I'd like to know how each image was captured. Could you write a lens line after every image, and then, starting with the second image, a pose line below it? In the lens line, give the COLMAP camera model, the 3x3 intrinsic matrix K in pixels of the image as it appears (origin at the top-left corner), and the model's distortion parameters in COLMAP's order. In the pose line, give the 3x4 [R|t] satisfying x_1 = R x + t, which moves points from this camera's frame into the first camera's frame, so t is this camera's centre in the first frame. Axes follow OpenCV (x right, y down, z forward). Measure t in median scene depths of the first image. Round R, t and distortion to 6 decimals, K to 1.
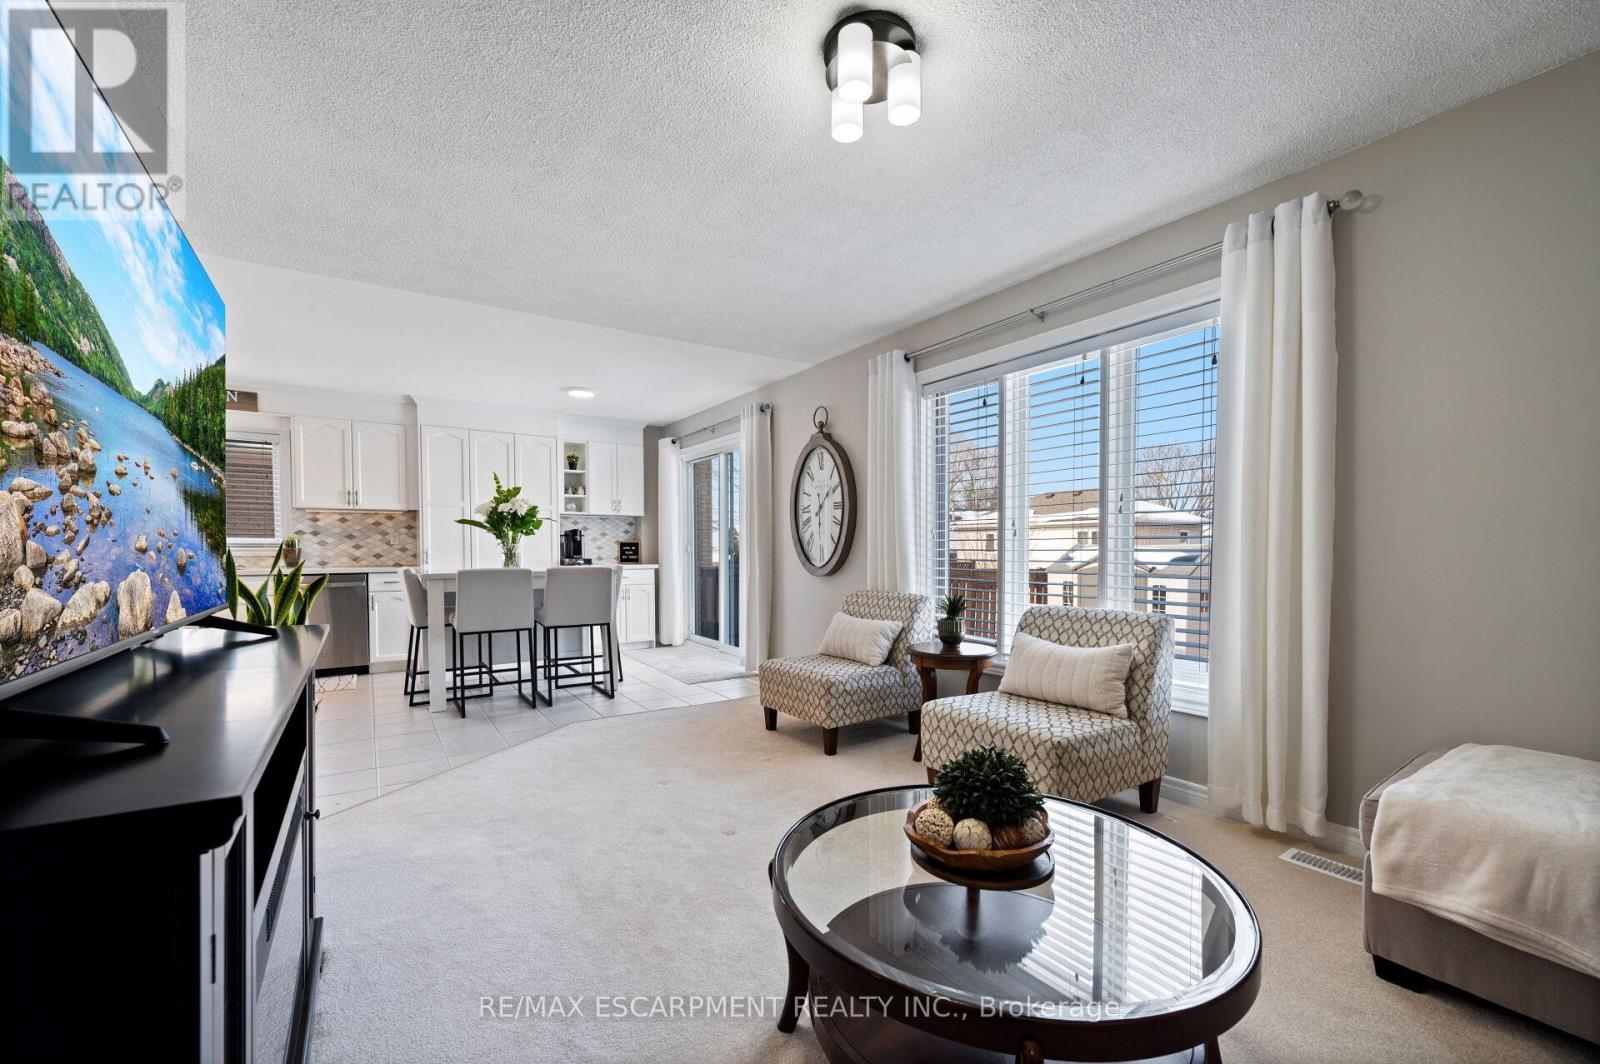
lens RADIAL K [[649.5, 0, 808.6], [0, 649.5, 561.3], [0, 0, 1]] dist [0.000508, -0.000030]
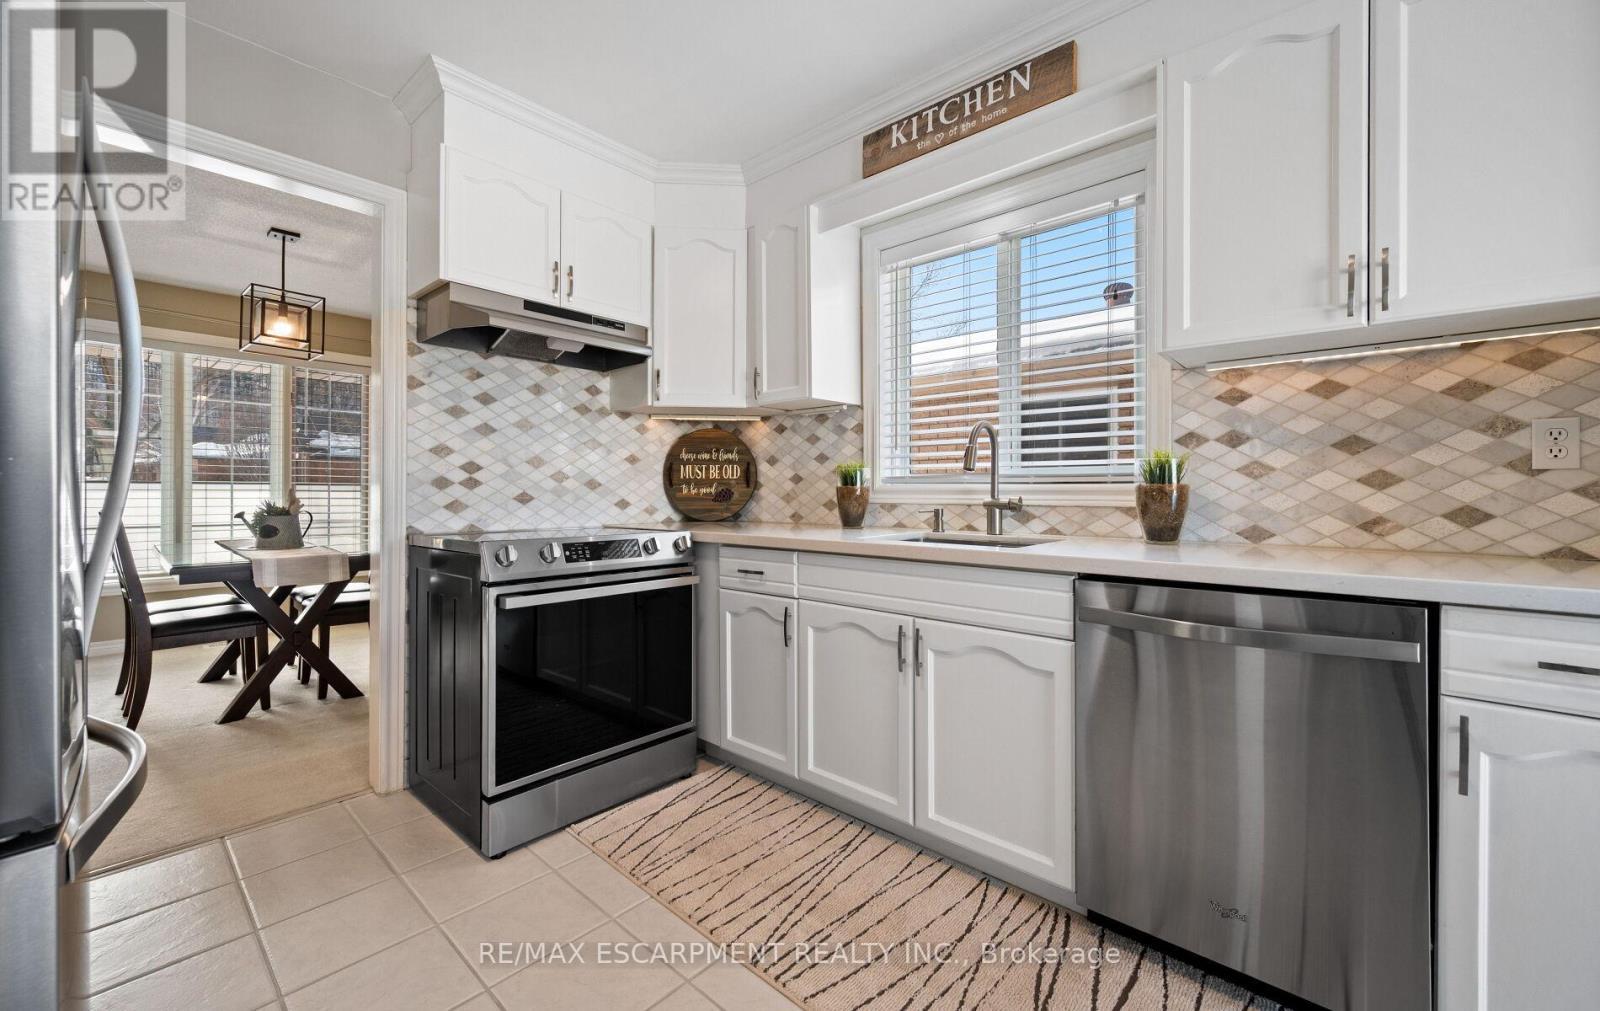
lens RADIAL K [[635.0, 0, 801.8], [0, 635.0, 497.4], [0, 0, 1]] dist [-0.000247, -0.000040]
pose [[0.236483, 0.014009, -0.971535, -0.504508], [-0.018093, 0.999786, 0.010012, -0.013627], [0.971467, 0.015211, 0.236686, 0.717762]]
